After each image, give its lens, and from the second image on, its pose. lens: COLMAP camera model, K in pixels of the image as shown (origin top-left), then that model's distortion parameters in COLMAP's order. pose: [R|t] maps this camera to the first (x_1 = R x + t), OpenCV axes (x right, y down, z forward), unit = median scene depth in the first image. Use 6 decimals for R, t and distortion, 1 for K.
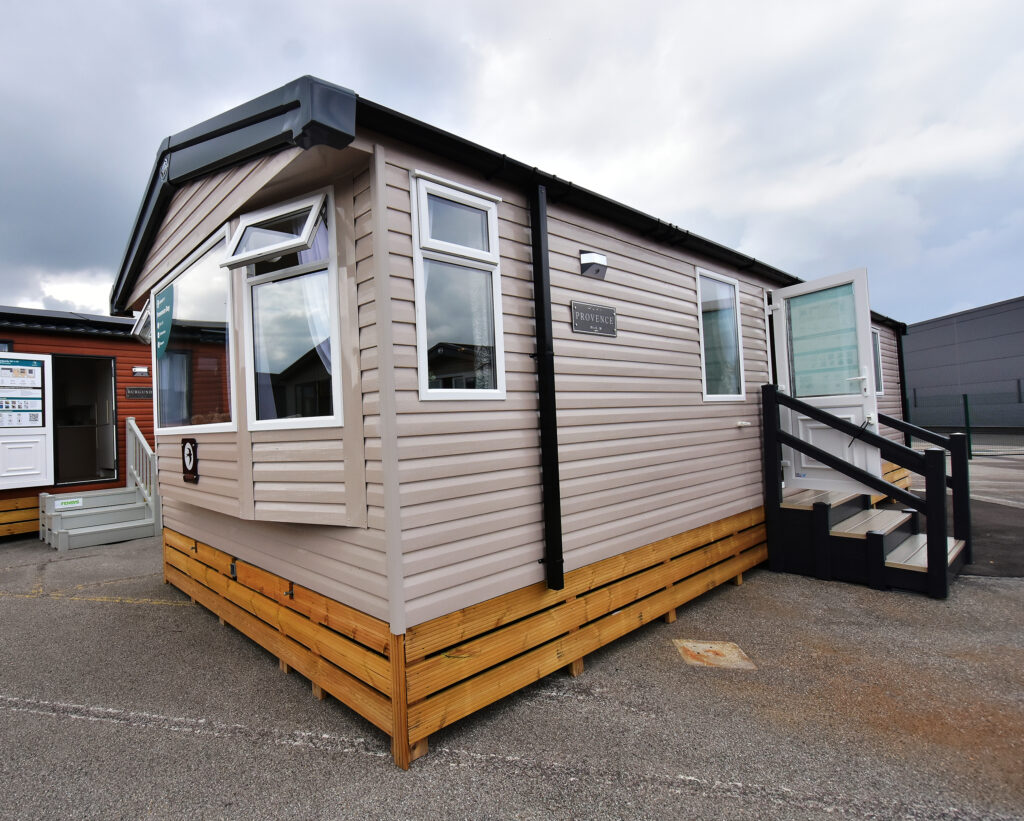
lens RADIAL K [[522.8, 0, 512.0], [0, 522.8, 410.5], [0, 0, 1]] dist [-0.000096, -0.000011]
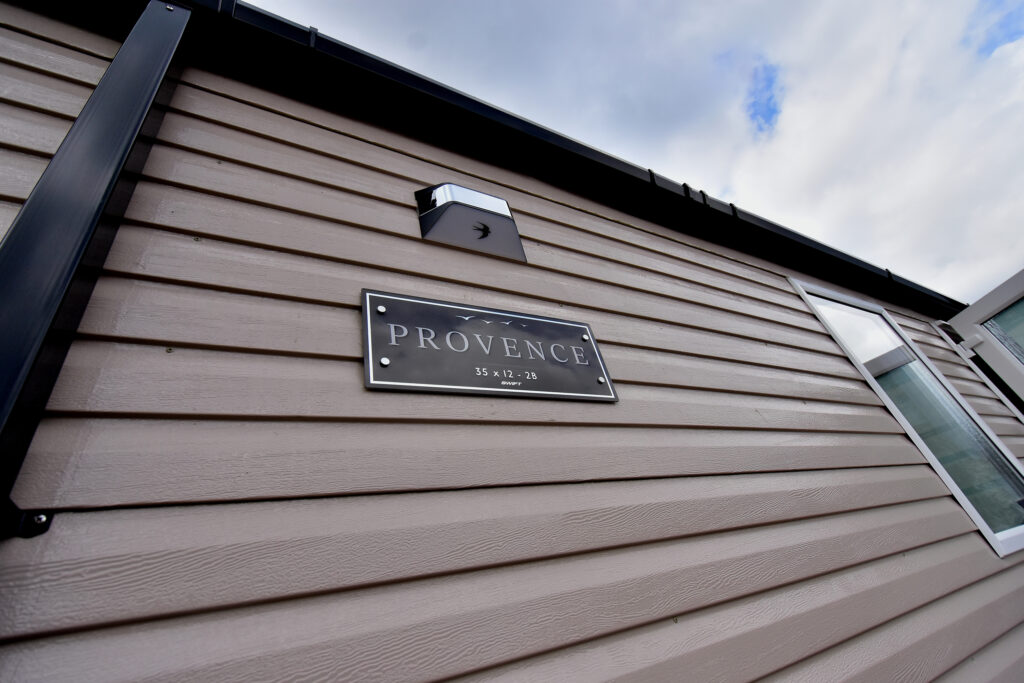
lens RADIAL K [[448.2, 0, 512.0], [0, 448.2, 341.5], [0, 0, 1]] dist [0.001954, -0.004211]
pose [[0.939079, -0.300160, -0.167436, 0.201163], [0.169041, 0.827514, -0.535392, -0.042870], [0.299259, 0.474472, 0.827841, 0.768430]]
